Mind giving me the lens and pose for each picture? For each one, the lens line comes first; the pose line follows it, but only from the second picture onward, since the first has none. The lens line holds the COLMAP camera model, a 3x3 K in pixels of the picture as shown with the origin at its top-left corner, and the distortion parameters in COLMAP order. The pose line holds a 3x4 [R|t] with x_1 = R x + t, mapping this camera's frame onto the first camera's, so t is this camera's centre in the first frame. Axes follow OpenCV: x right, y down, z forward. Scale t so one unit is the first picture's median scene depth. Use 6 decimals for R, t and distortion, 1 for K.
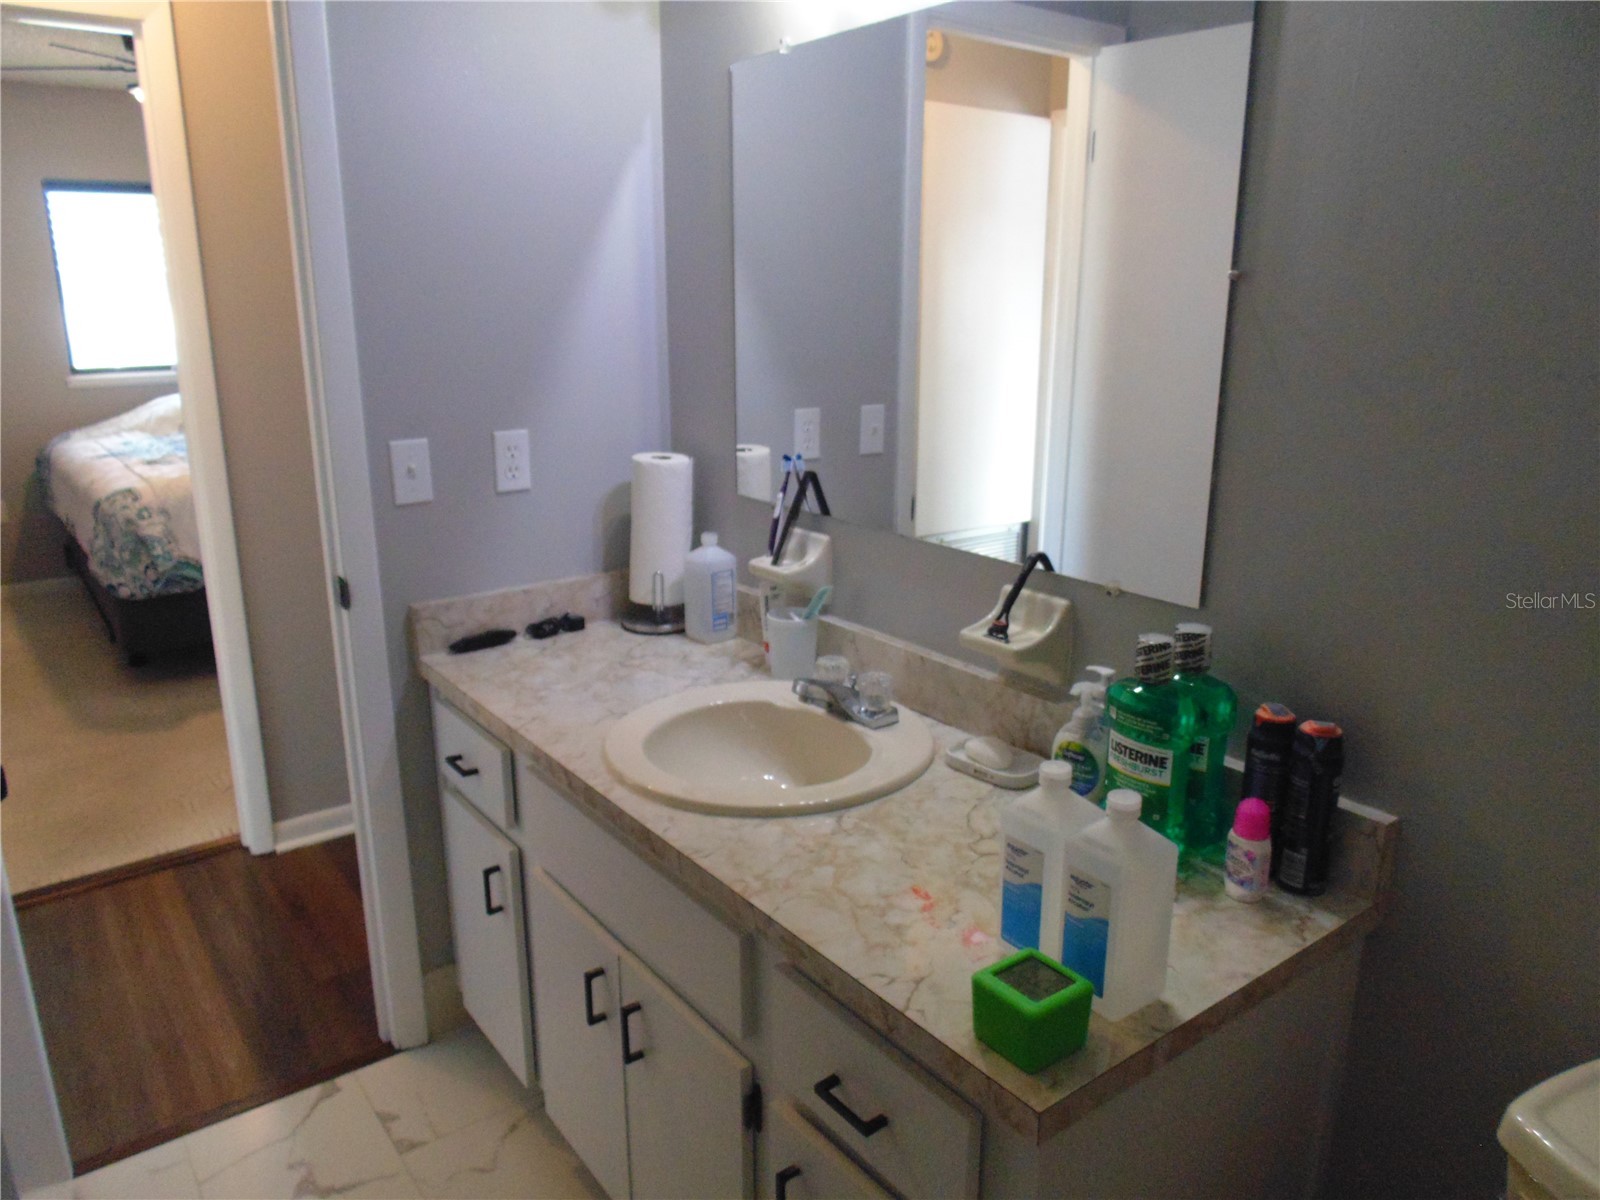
lens RADIAL K [[1129.1, 0, 800.4], [0, 1129.1, 599.6], [0, 0, 1]] dist [-0.000278, 0.000382]
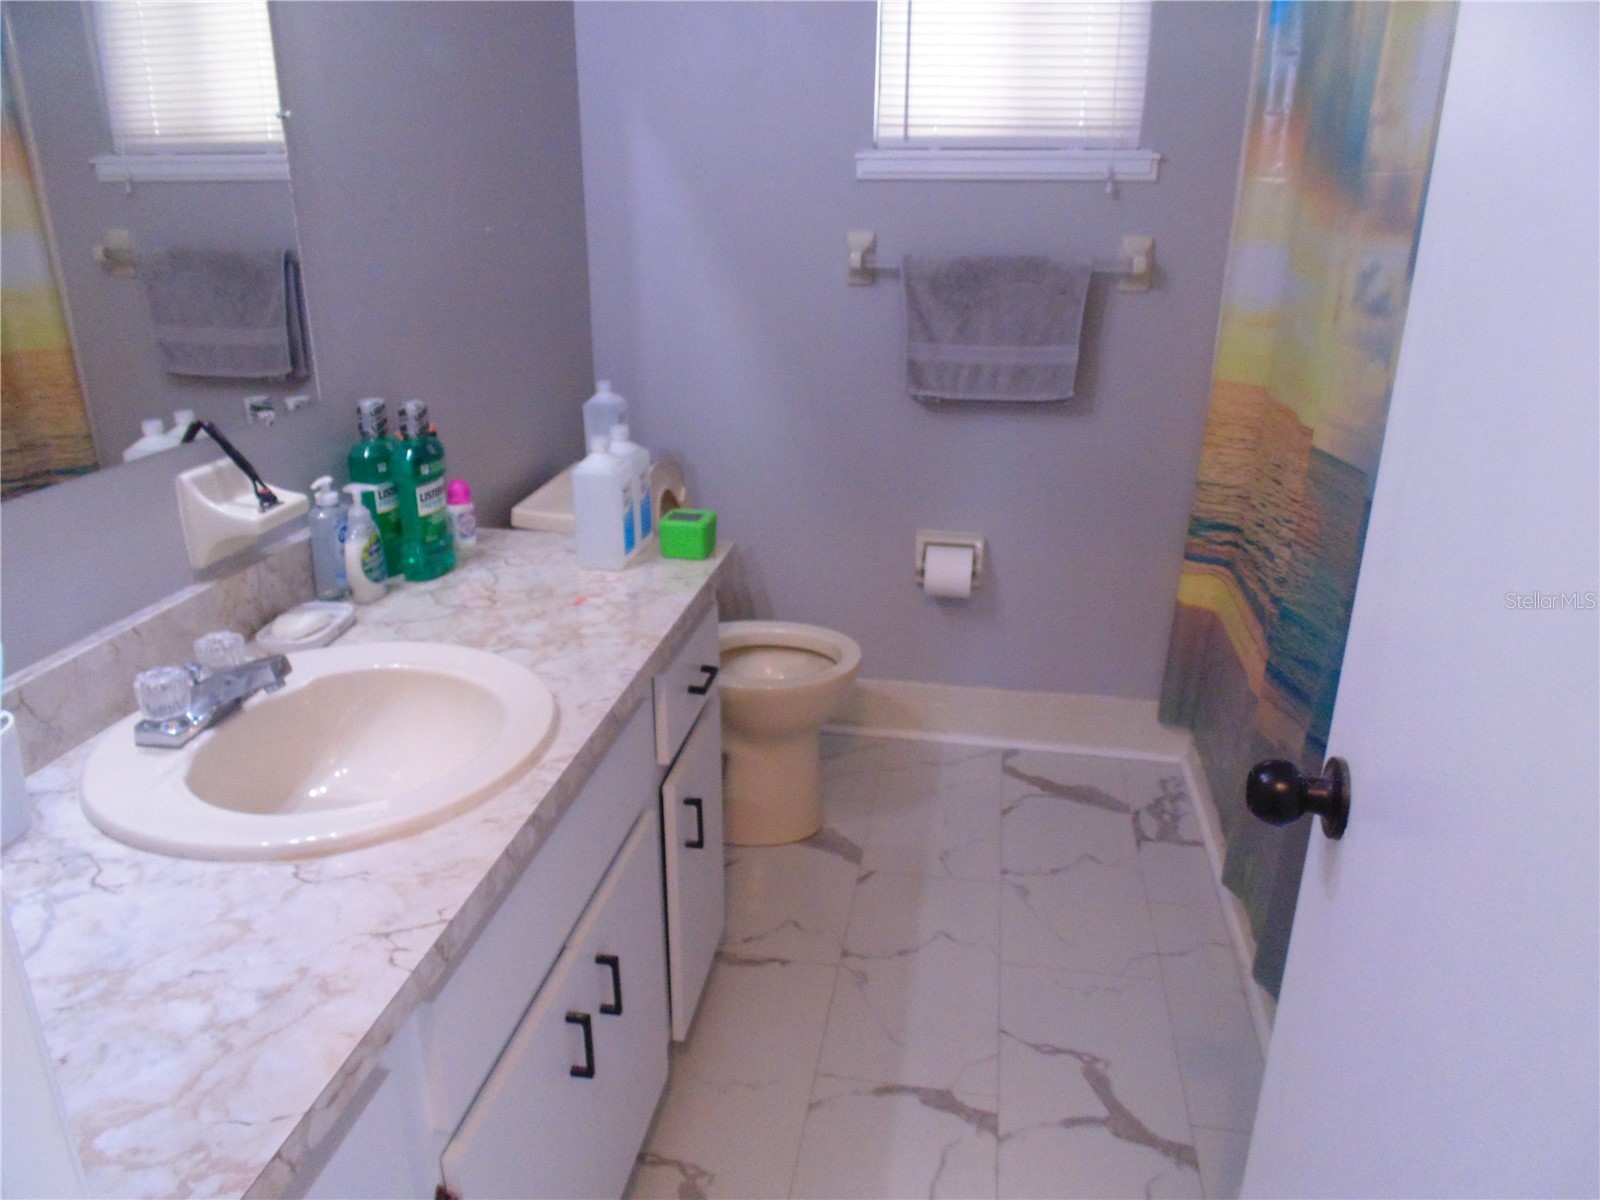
lens RADIAL K [[1129.1, 0, 800.8], [0, 1129.1, 599.1], [0, 0, 1]] dist [-0.000278, 0.000382]
pose [[-0.683712, -0.256859, 0.683053, -0.763171], [0.189662, 0.841296, 0.506211, -0.283858], [-0.704674, 0.475652, -0.526488, 1.188467]]
